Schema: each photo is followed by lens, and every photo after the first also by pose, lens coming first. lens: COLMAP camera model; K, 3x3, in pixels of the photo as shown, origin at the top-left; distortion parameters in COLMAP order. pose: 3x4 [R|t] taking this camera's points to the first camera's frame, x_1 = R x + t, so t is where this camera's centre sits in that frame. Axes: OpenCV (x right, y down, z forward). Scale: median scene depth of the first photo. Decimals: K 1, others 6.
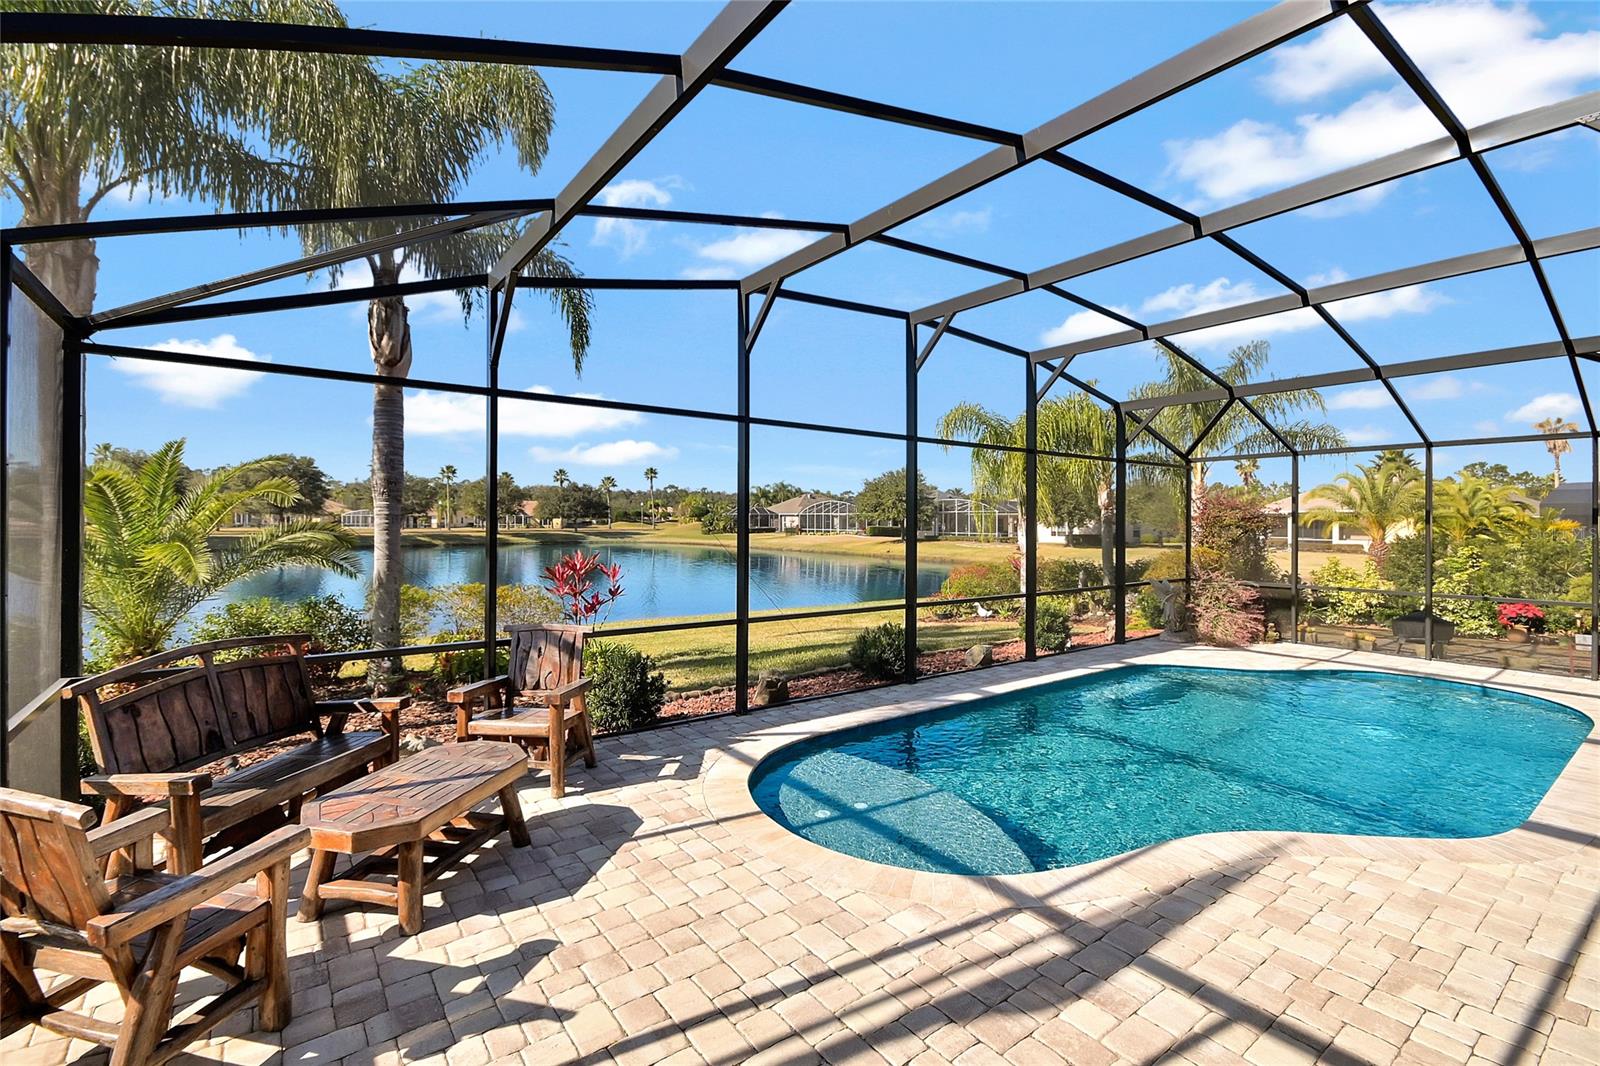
lens RADIAL K [[711.0, 0, 782.0], [0, 711.0, 556.3], [0, 0, 1]] dist [-0.000463, -0.004320]
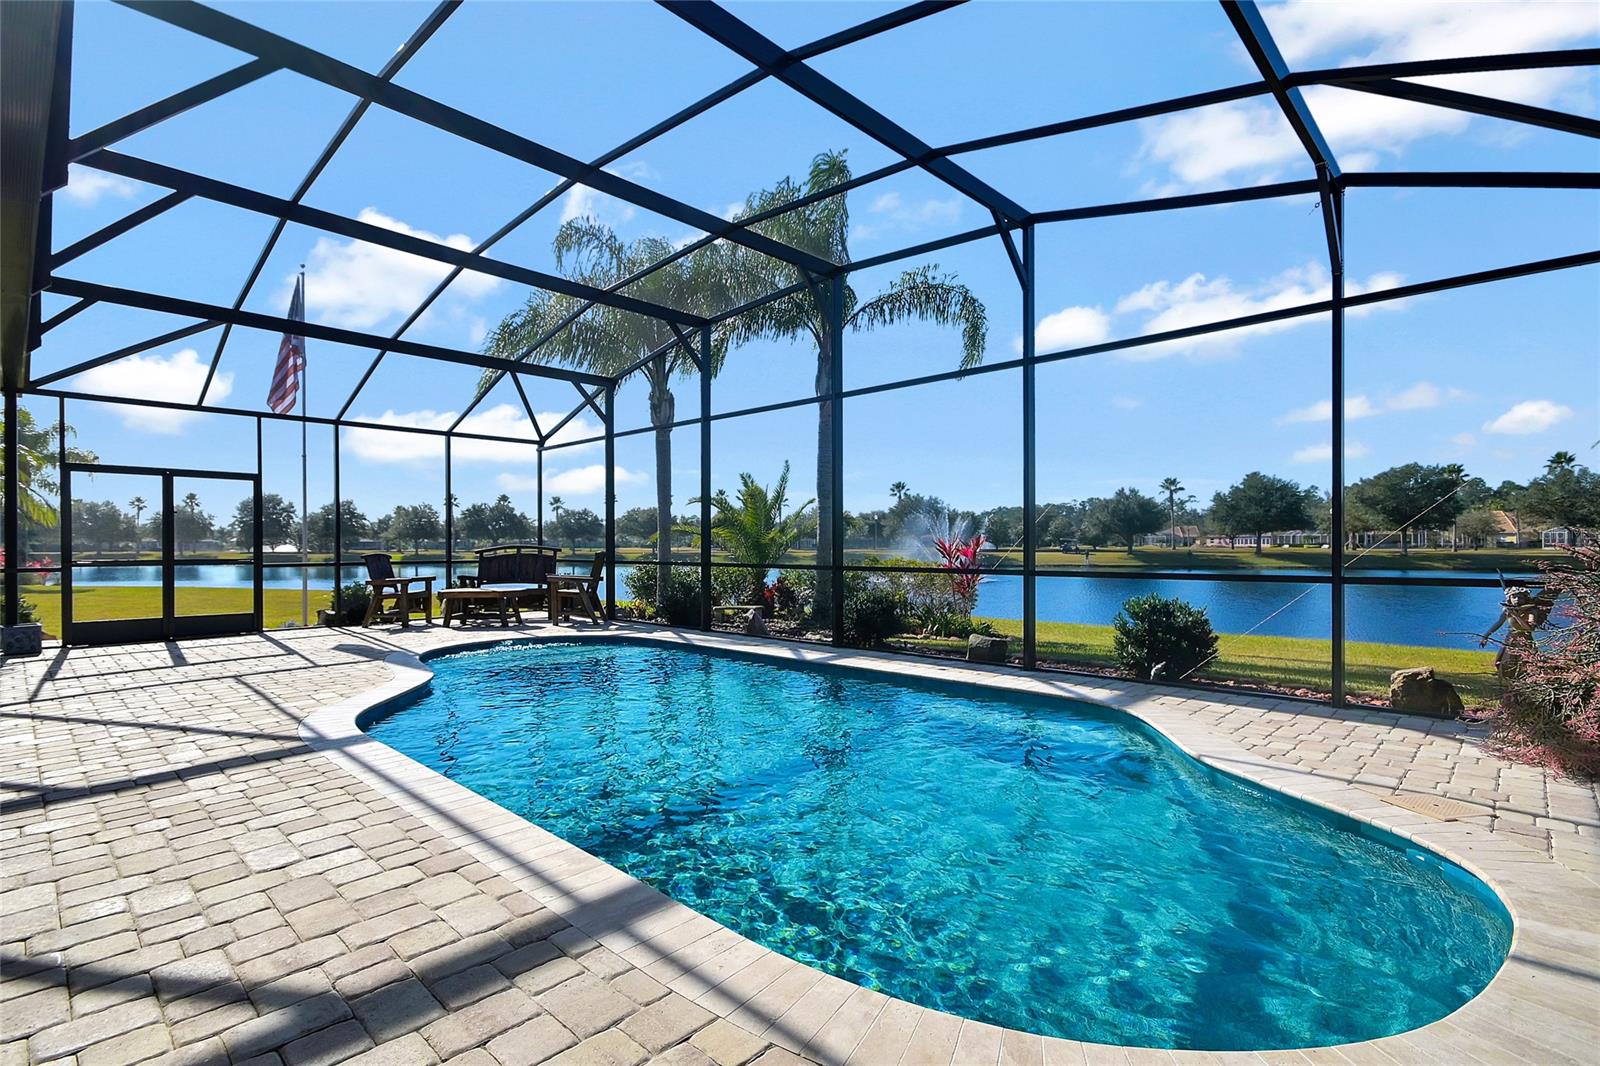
lens RADIAL K [[755.1, 0, 803.3], [0, 755.1, 549.4], [0, 0, 1]] dist [0.006084, -0.001715]
pose [[0.168887, -0.002428, -0.985632, 1.858019], [-0.041317, 0.999101, -0.009541, 0.088574], [0.984769, 0.042335, 0.168635, 1.206046]]
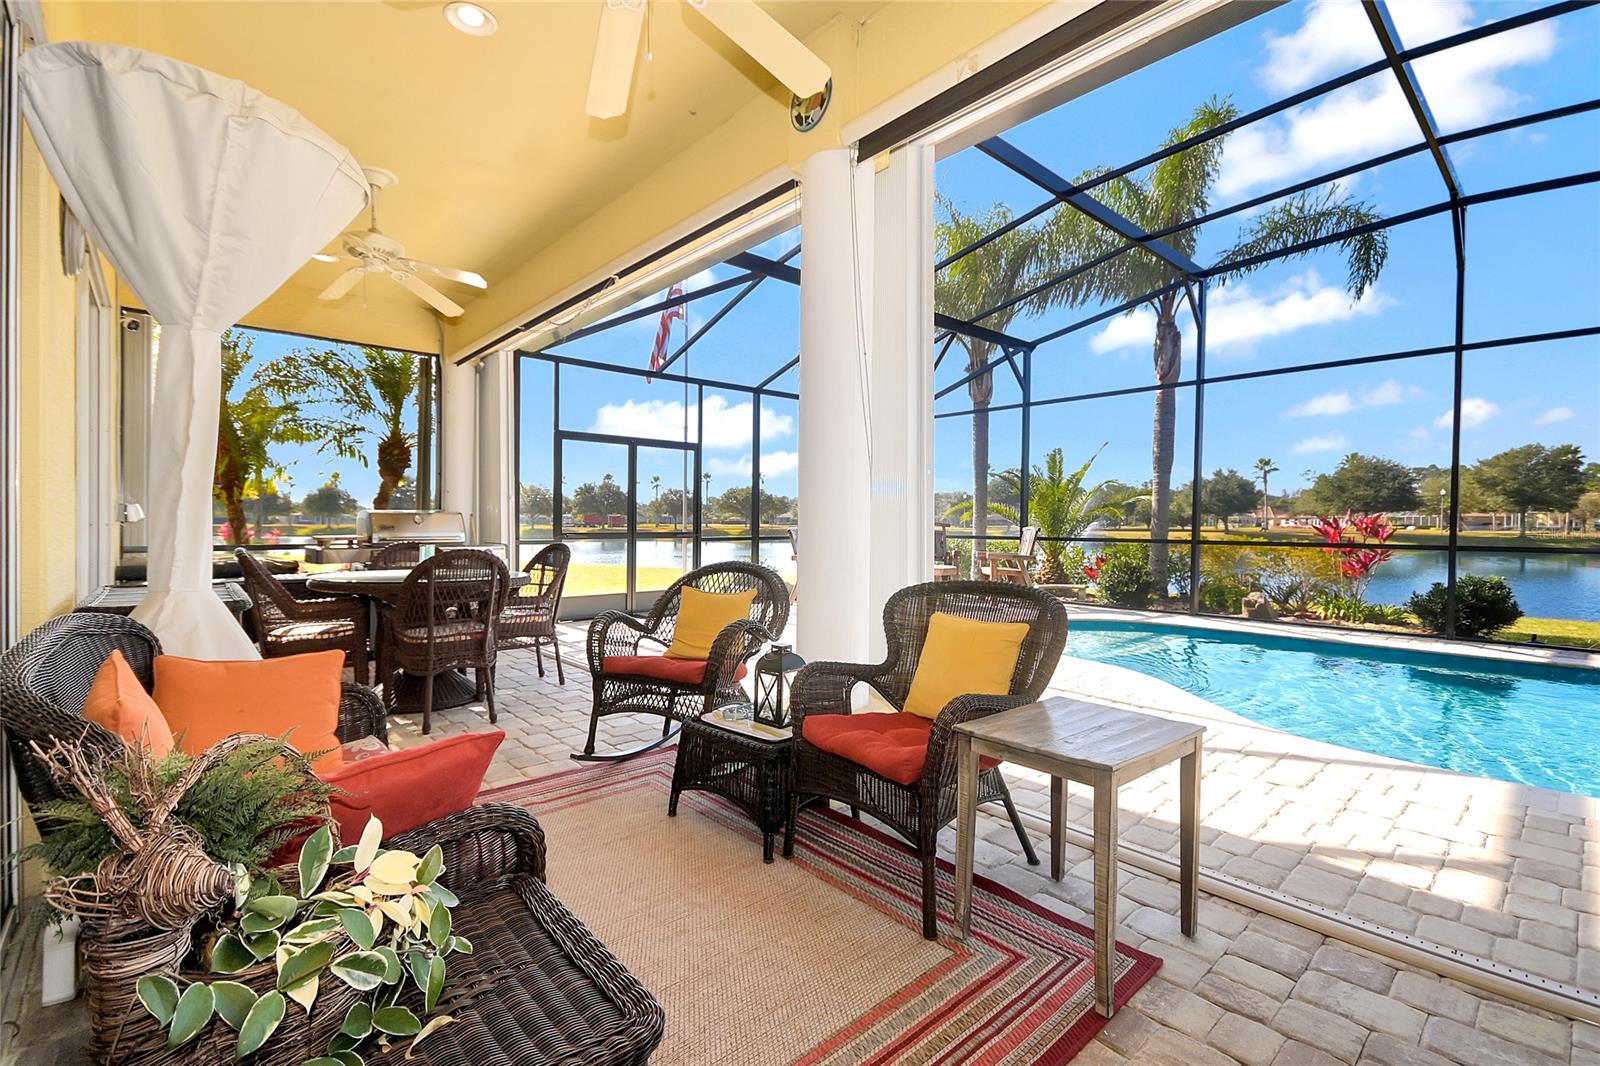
lens RADIAL K [[711.0, 0, 794.4], [0, 711.0, 531.7], [0, 0, 1]] dist [-0.000463, -0.004320]
pose [[0.083442, 0.005576, -0.996497, 1.468529], [-0.050023, 0.998747, 0.001400, 0.138432], [0.995256, 0.049731, 0.083616, 0.231230]]
